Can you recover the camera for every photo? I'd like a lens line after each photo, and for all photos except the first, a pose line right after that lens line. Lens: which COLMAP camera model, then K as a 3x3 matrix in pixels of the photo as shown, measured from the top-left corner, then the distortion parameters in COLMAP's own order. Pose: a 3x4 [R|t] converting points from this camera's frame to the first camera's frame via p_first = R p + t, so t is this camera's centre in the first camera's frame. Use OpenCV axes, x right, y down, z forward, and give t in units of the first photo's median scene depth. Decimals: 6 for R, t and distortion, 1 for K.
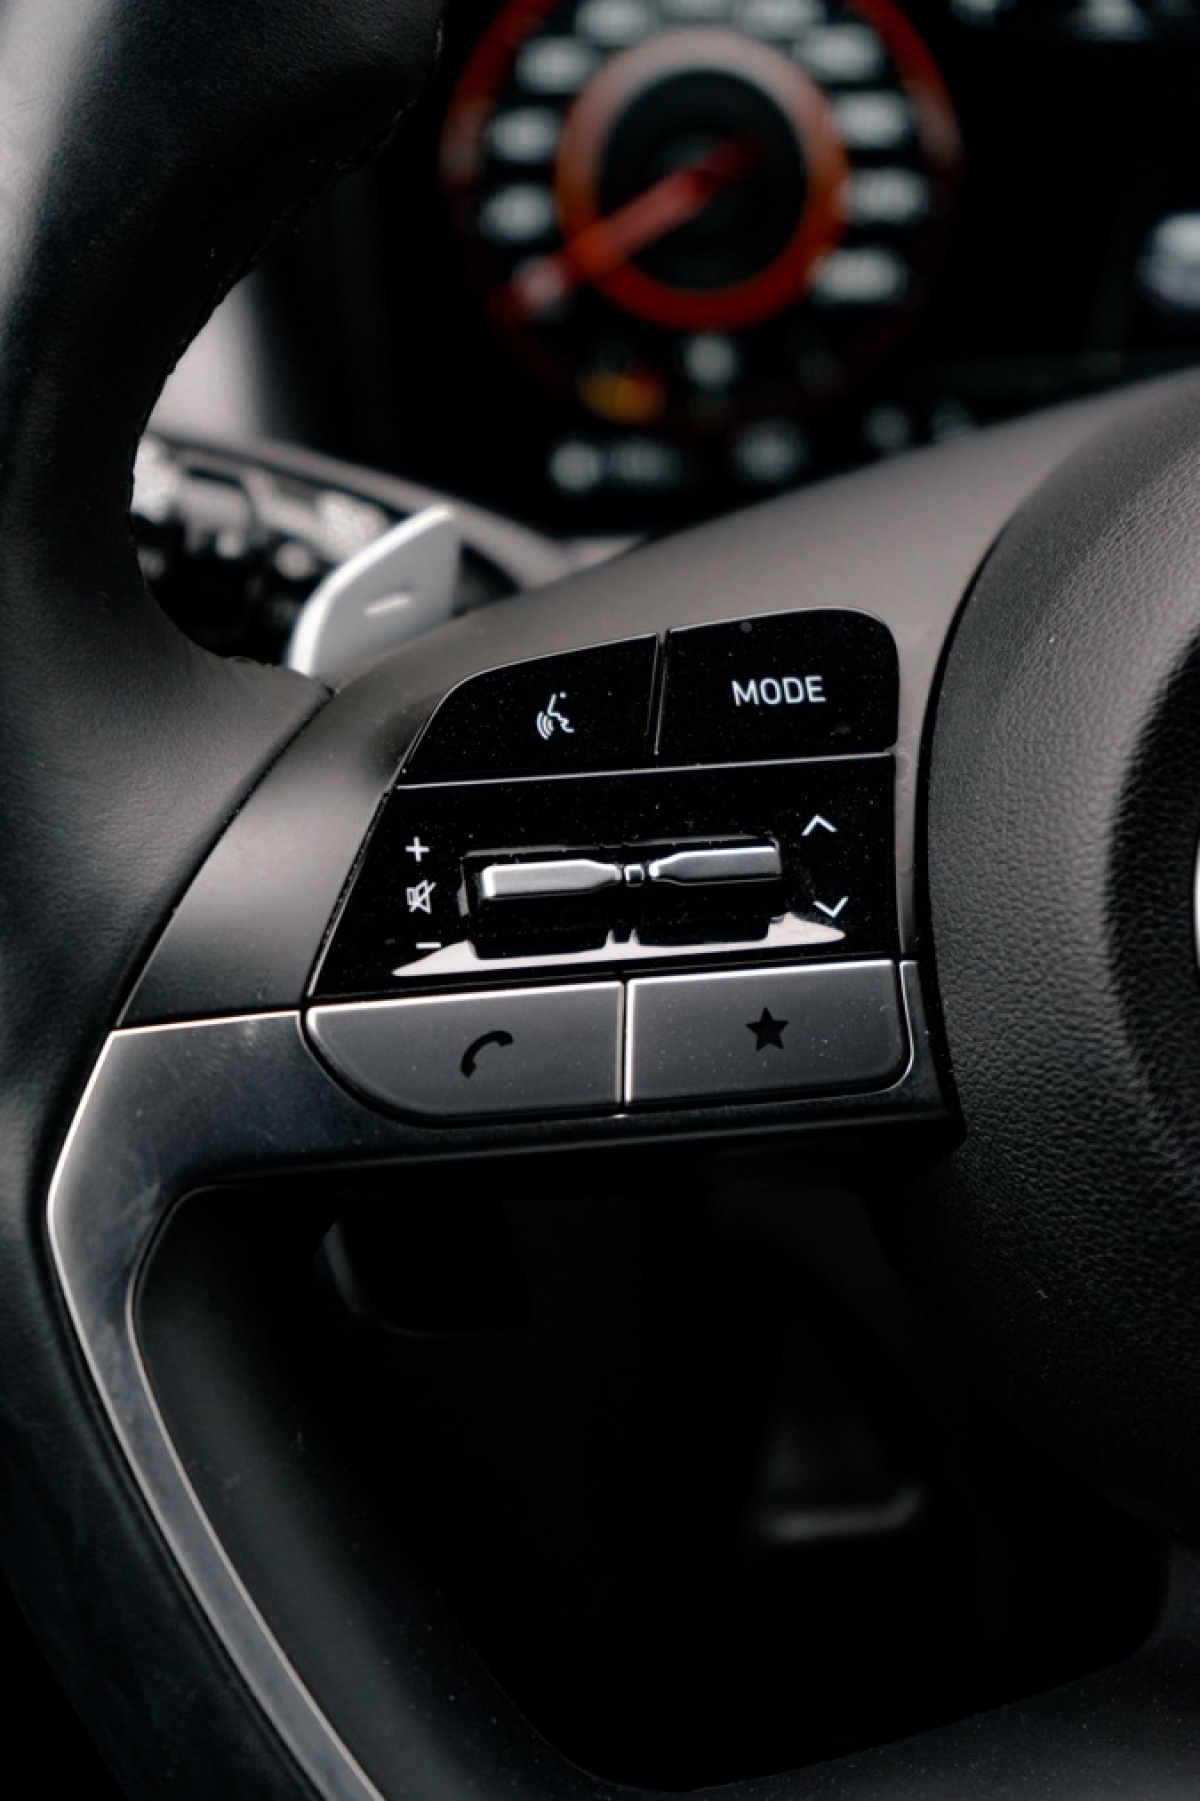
lens RADIAL K [[3933.5, 0, 597.1], [0, 3933.5, 905.0], [0, 0, 1]] dist [0.087275, 0.000000]
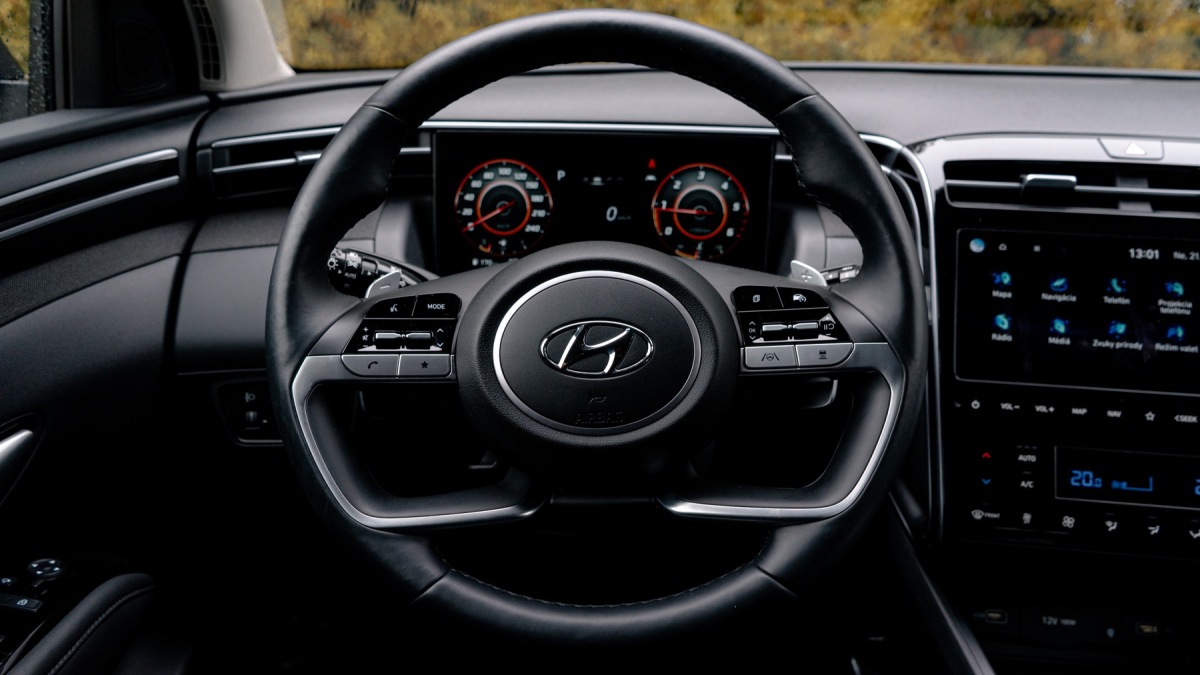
lens RADIAL K [[961.4, 0, 610.2], [0, 961.4, 337.5], [0, 0, 1]] dist [0.003296, 0.003750]
pose [[0.997268, 0.069833, -0.024083, 0.338310], [-0.070385, 0.997258, -0.022864, 0.004733], [0.022421, 0.024496, 0.999448, -0.394935]]
